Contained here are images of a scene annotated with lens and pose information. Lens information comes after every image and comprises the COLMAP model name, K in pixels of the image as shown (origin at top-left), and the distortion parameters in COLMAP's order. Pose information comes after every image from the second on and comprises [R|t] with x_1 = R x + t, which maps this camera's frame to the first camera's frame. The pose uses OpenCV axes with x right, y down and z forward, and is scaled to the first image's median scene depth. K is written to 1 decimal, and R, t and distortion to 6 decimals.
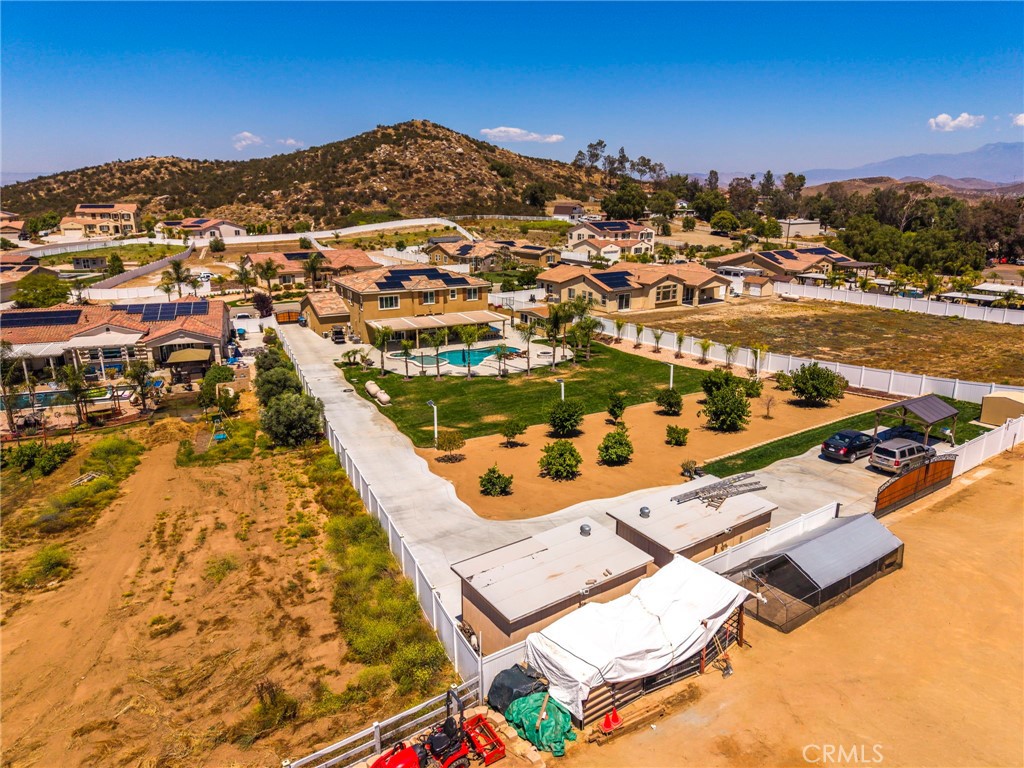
lens RADIAL K [[682.3, 0, 512.0], [0, 682.3, 384.0], [0, 0, 1]] dist [0.050894, -0.073486]
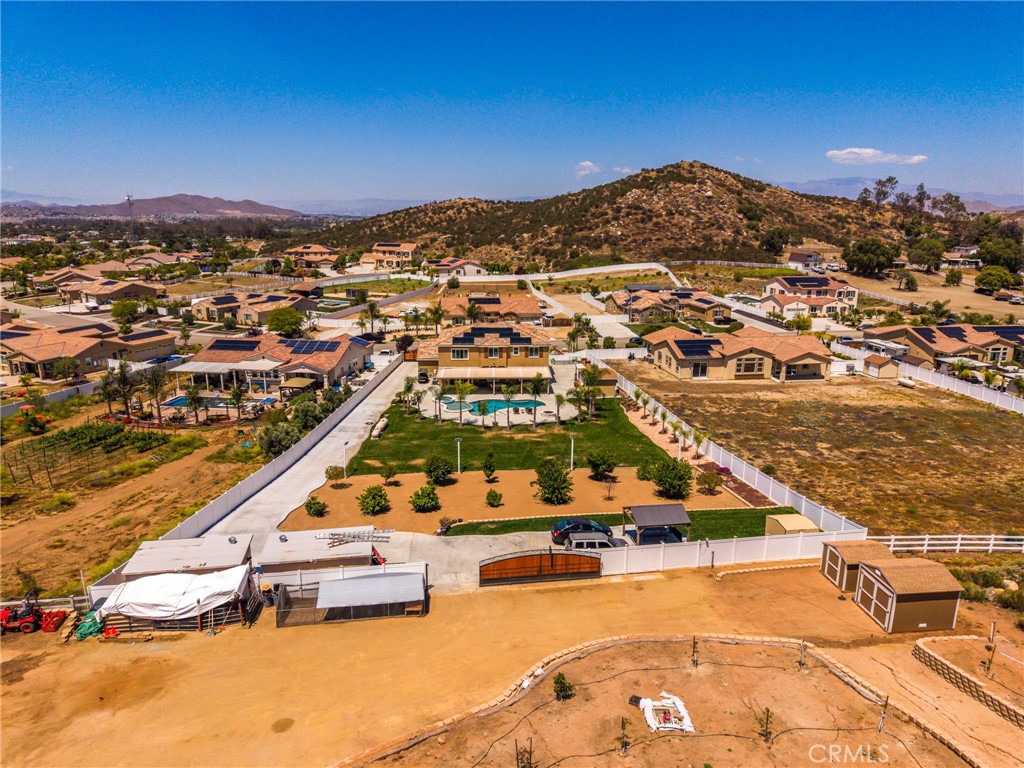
lens RADIAL K [[682.3, 0, 512.0], [0, 682.3, 384.0], [0, 0, 1]] dist [0.050894, -0.073486]
pose [[0.899495, 0.109951, -0.422870, 0.158816], [-0.124857, 0.992146, -0.007617, -0.025697], [0.418711, 0.059649, 0.906158, -0.023437]]
